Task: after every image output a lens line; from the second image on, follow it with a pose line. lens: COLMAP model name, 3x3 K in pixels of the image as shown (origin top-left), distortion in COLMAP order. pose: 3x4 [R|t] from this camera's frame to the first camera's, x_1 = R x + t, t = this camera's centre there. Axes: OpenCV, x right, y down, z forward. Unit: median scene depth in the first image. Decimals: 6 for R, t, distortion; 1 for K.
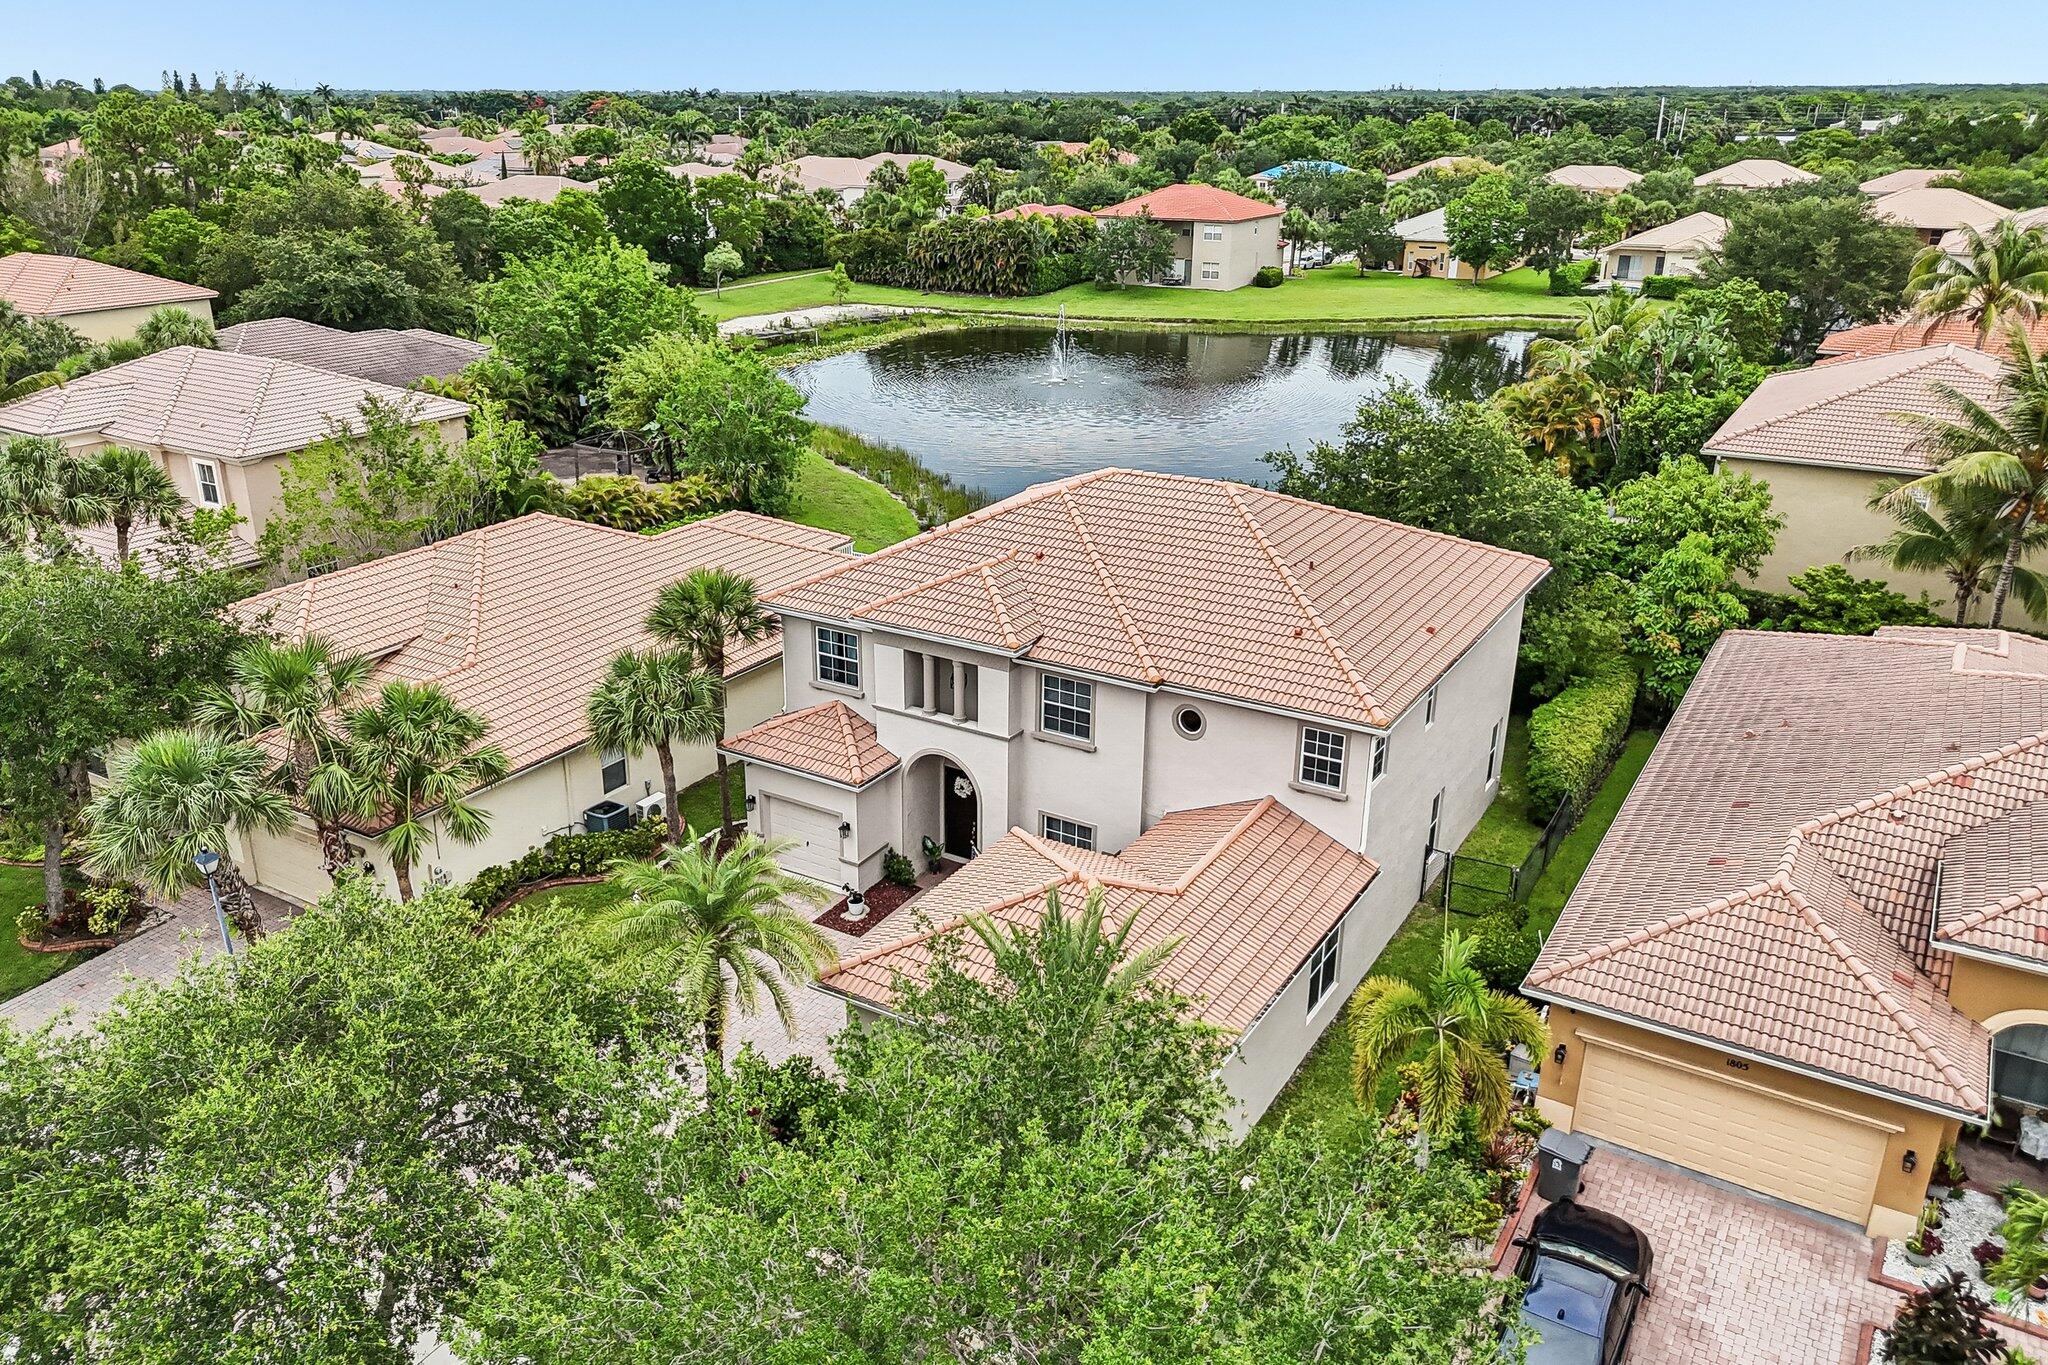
lens RADIAL K [[1499.2, 0, 1010.0], [0, 1499.2, 699.9], [0, 0, 1]] dist [0.055787, -0.057210]
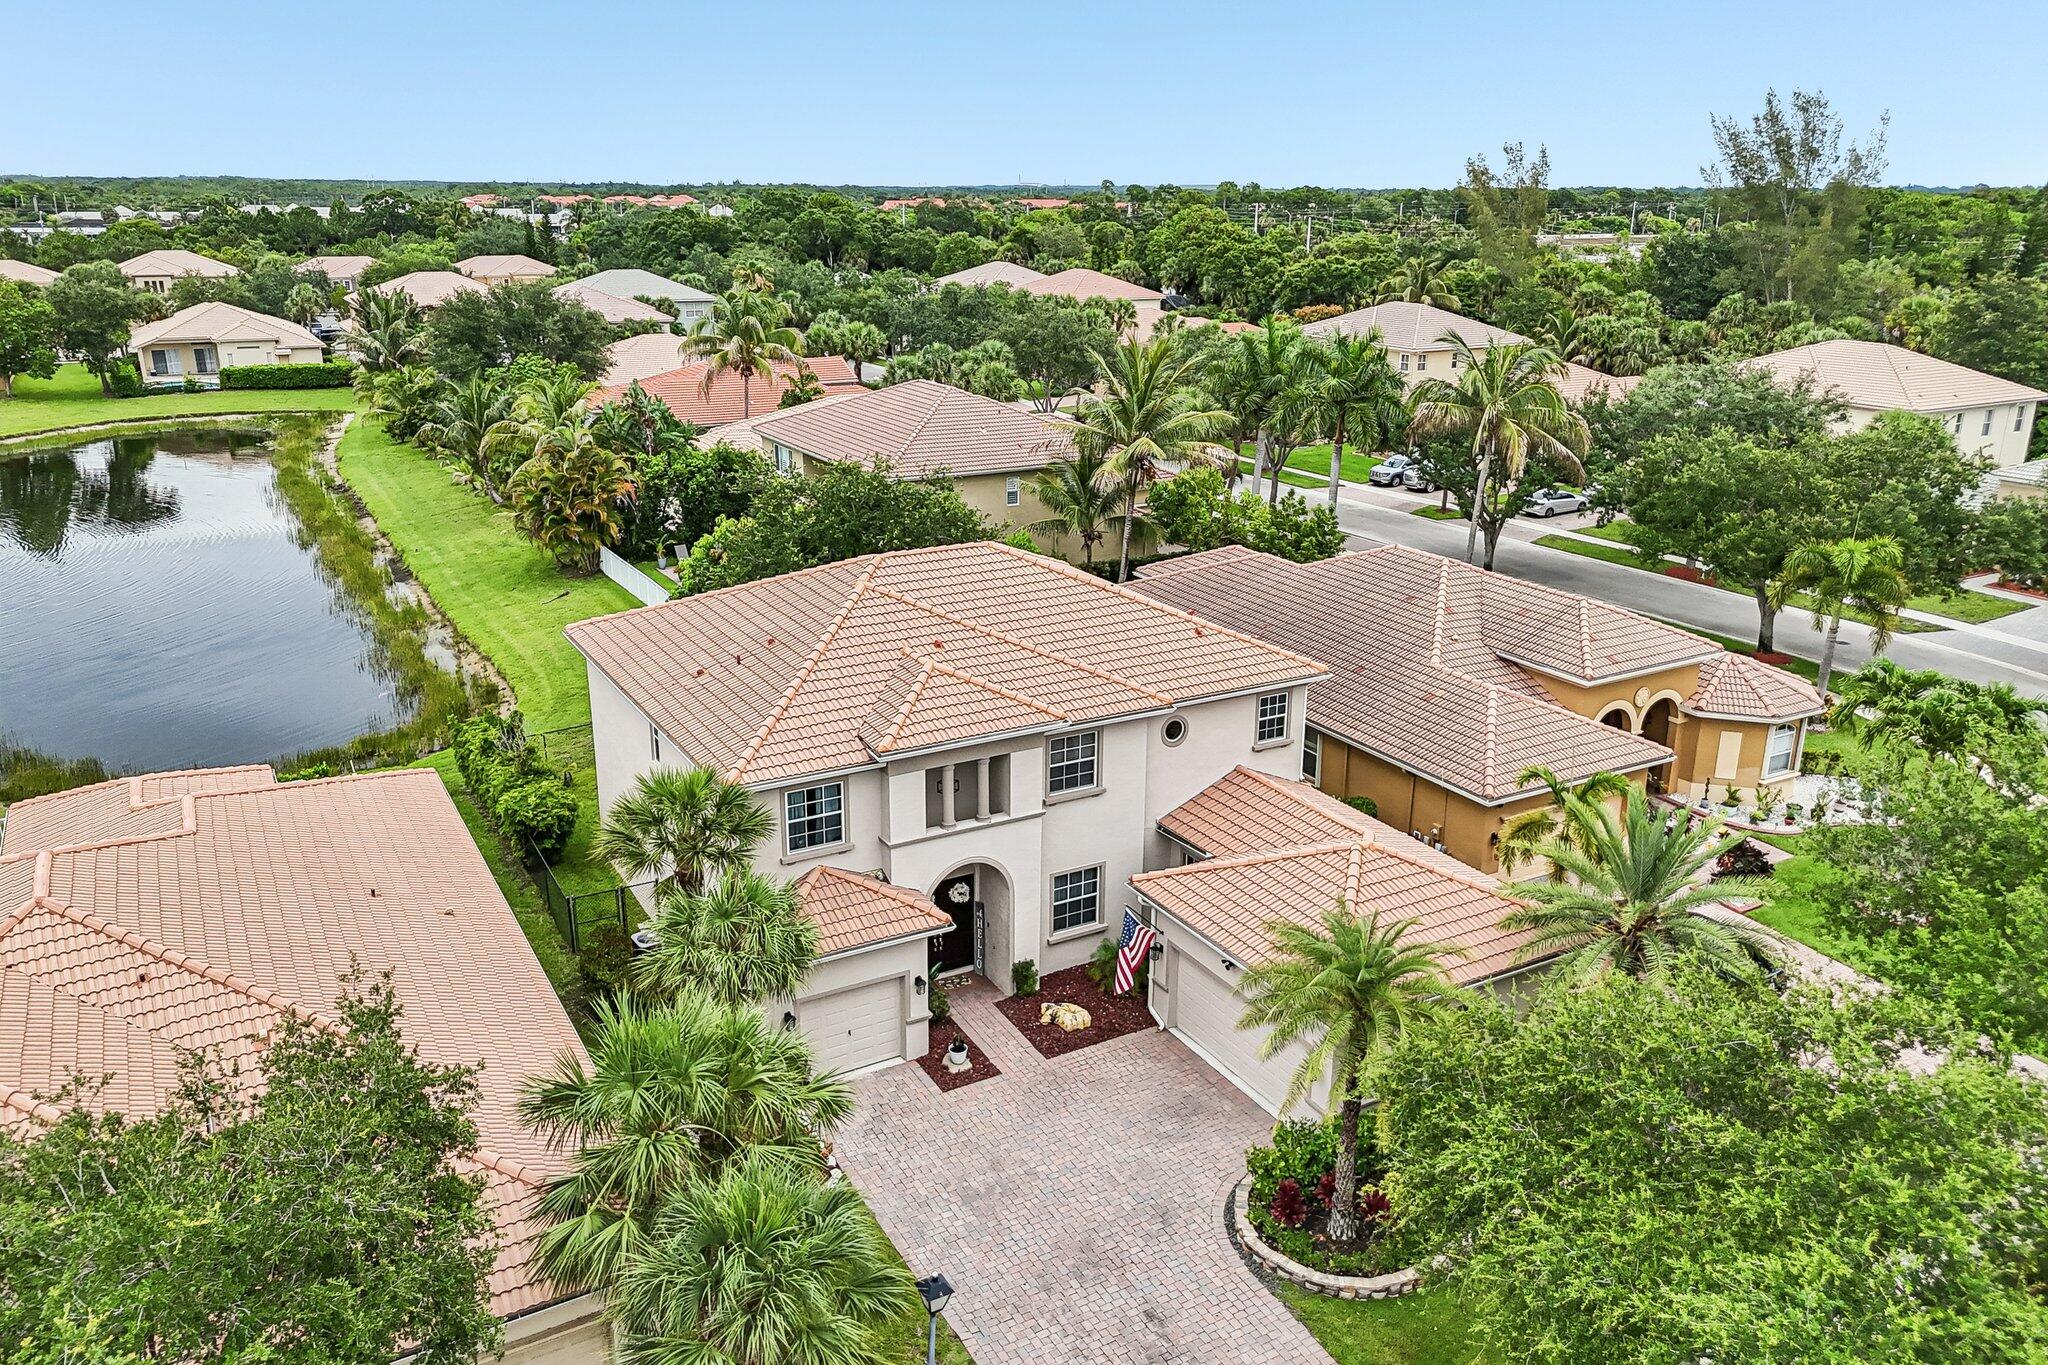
lens RADIAL K [[1499.2, 0, 1021.7], [0, 1499.2, 684.5], [0, 0, 1]] dist [0.055787, -0.057210]
pose [[0.476952, -0.266175, 0.837656, -0.204660], [0.316953, 0.941003, 0.118545, -0.044268], [-0.819791, 0.208958, 0.533178, 0.111983]]
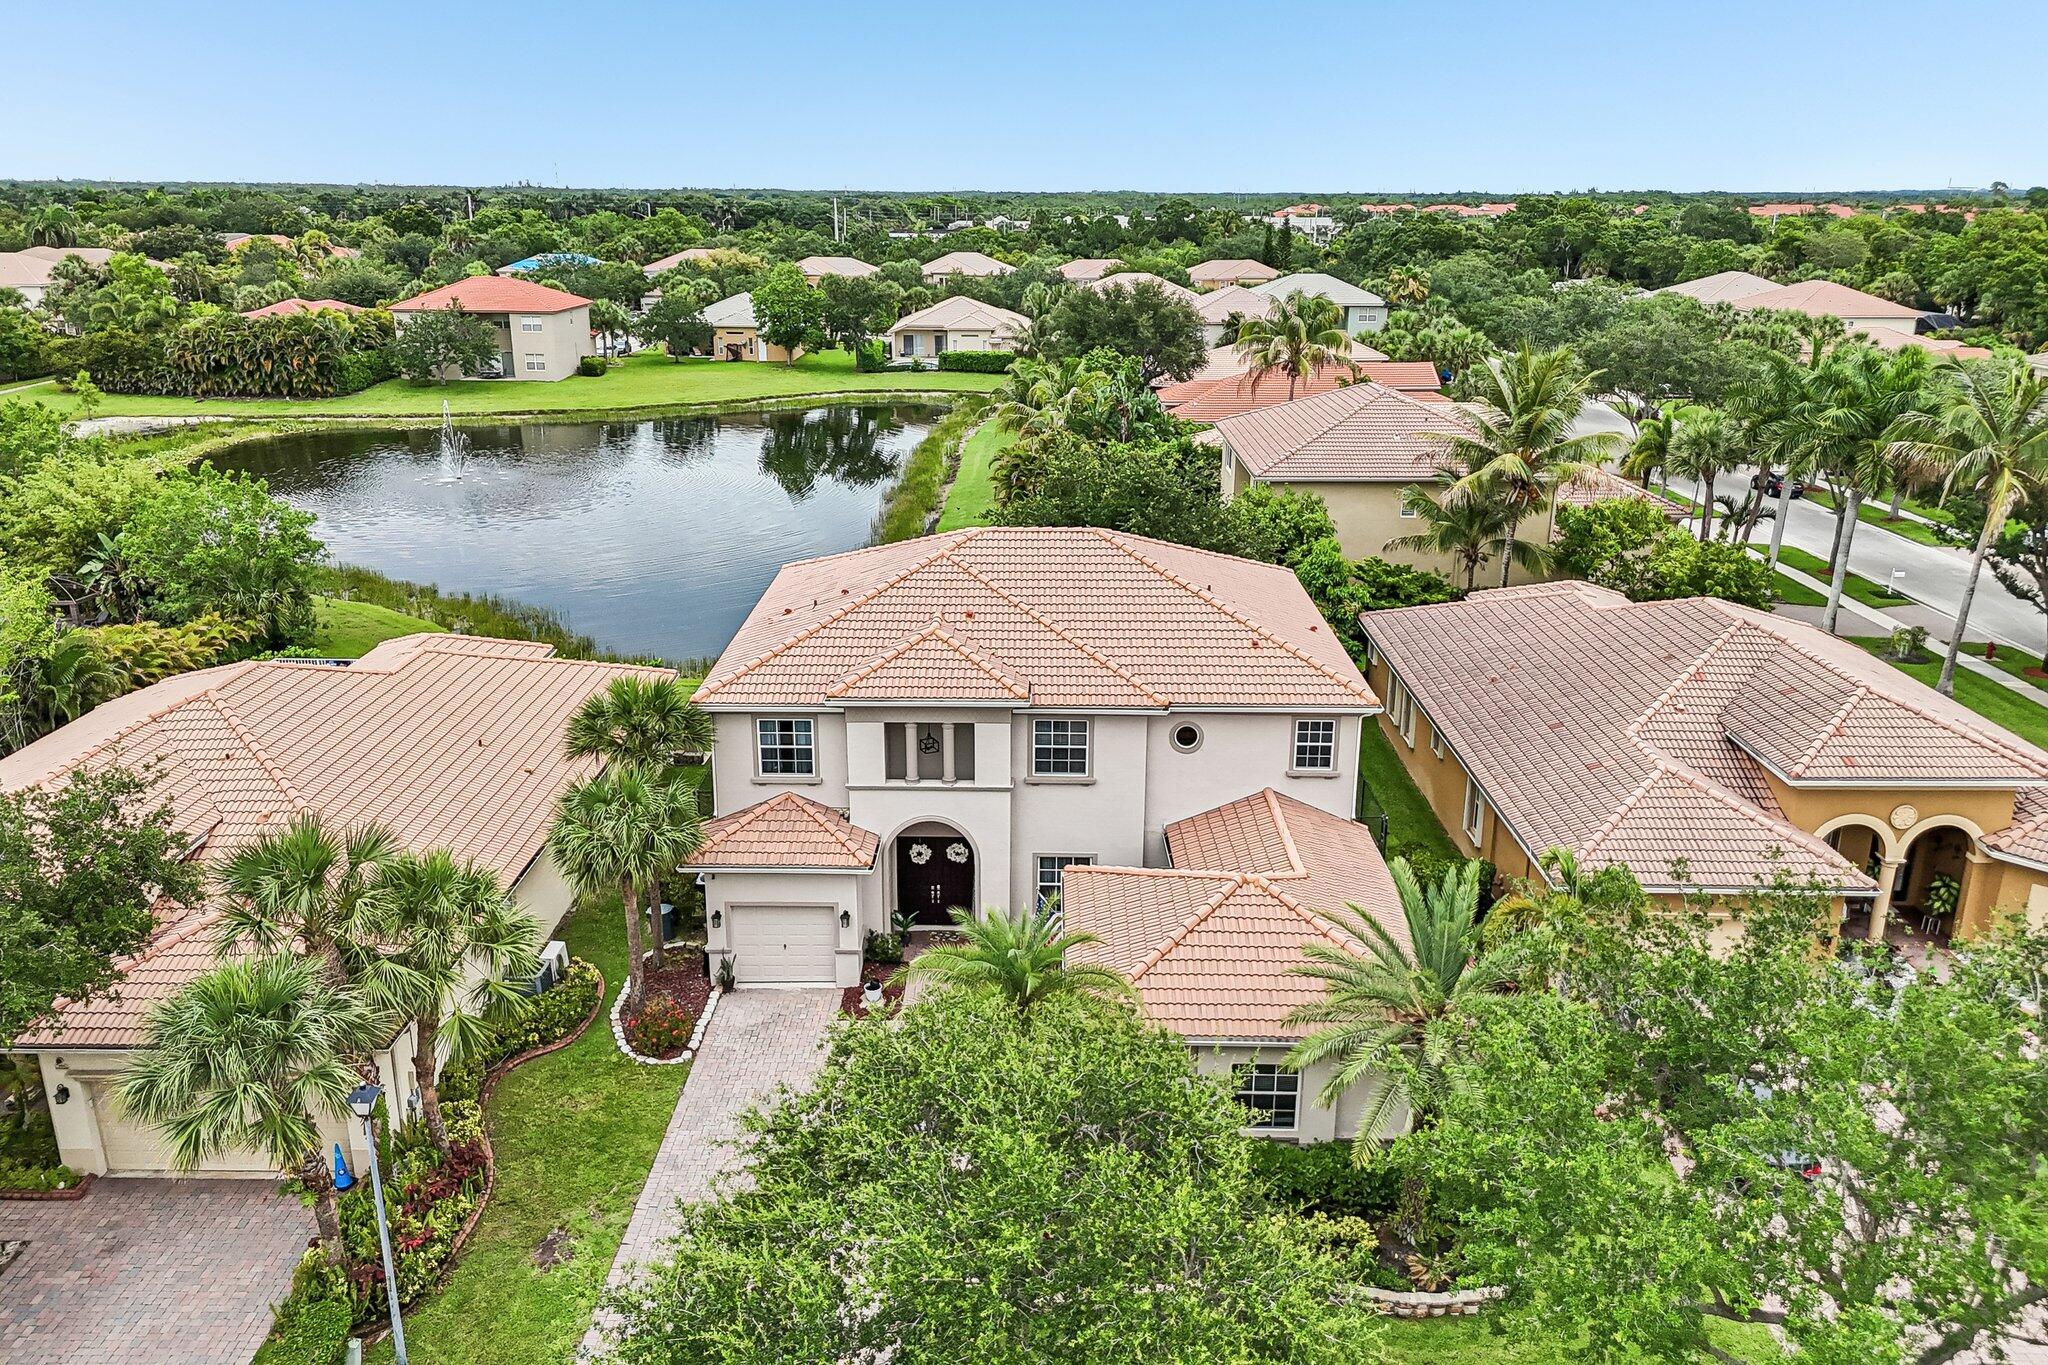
lens RADIAL K [[1499.2, 0, 1021.8], [0, 1499.2, 677.2], [0, 0, 1]] dist [0.055787, -0.057210]
pose [[0.854839, -0.149848, 0.496786, -0.121803], [0.184245, 0.982664, -0.020632, -0.006535], [-0.485082, 0.109167, 0.867628, 0.023196]]
